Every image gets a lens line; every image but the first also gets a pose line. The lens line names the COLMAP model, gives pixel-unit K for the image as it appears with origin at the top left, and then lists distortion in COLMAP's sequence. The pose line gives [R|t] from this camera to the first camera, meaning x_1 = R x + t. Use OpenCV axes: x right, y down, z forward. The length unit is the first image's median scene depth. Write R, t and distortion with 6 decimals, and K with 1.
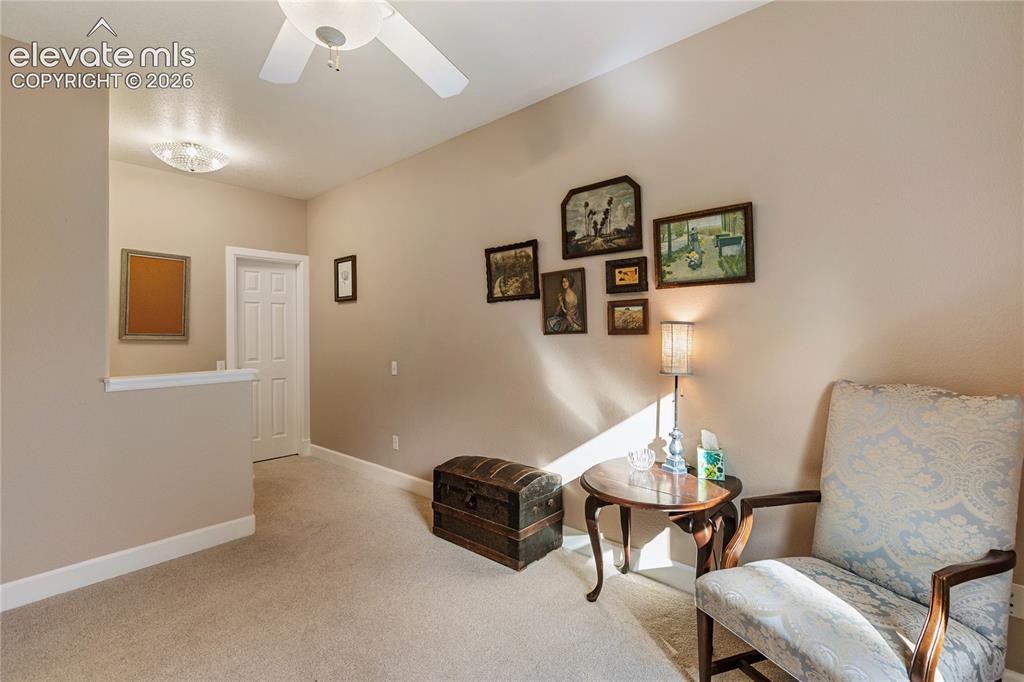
lens RADIAL K [[465.2, 0, 511.9], [0, 465.2, 331.3], [0, 0, 1]] dist [0.008799, -0.003290]
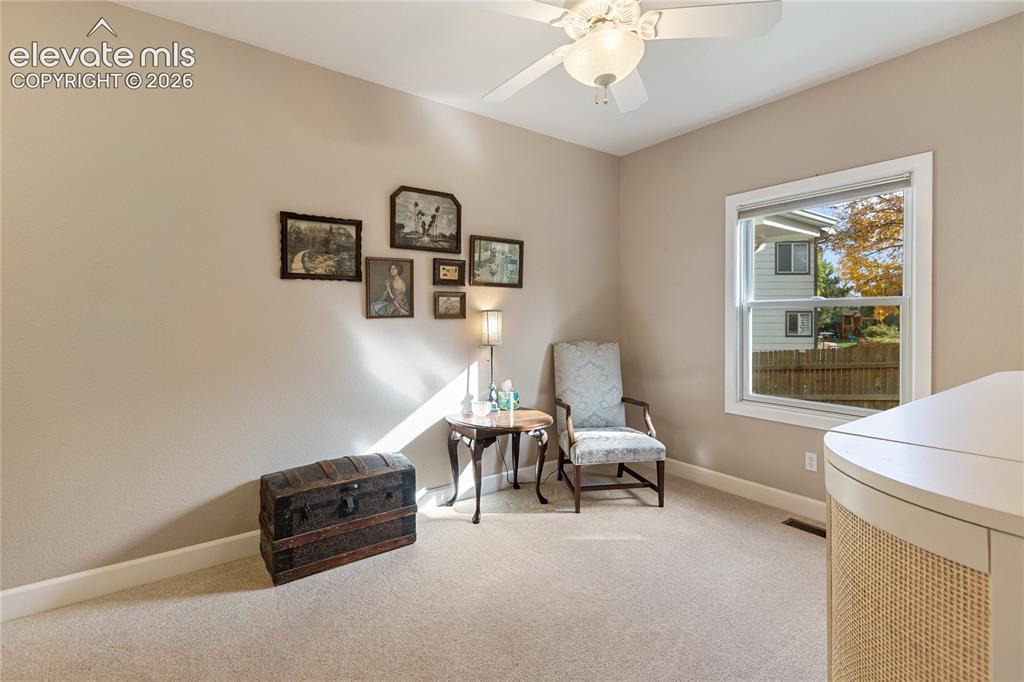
lens RADIAL K [[465.2, 0, 508.3], [0, 465.2, 325.8], [0, 0, 1]] dist [0.008799, -0.003290]
pose [[0.226825, -0.006993, 0.973910, -0.911630], [-0.004492, 0.999956, 0.008226, 0.013713], [-0.973925, -0.006240, 0.226783, 0.530251]]
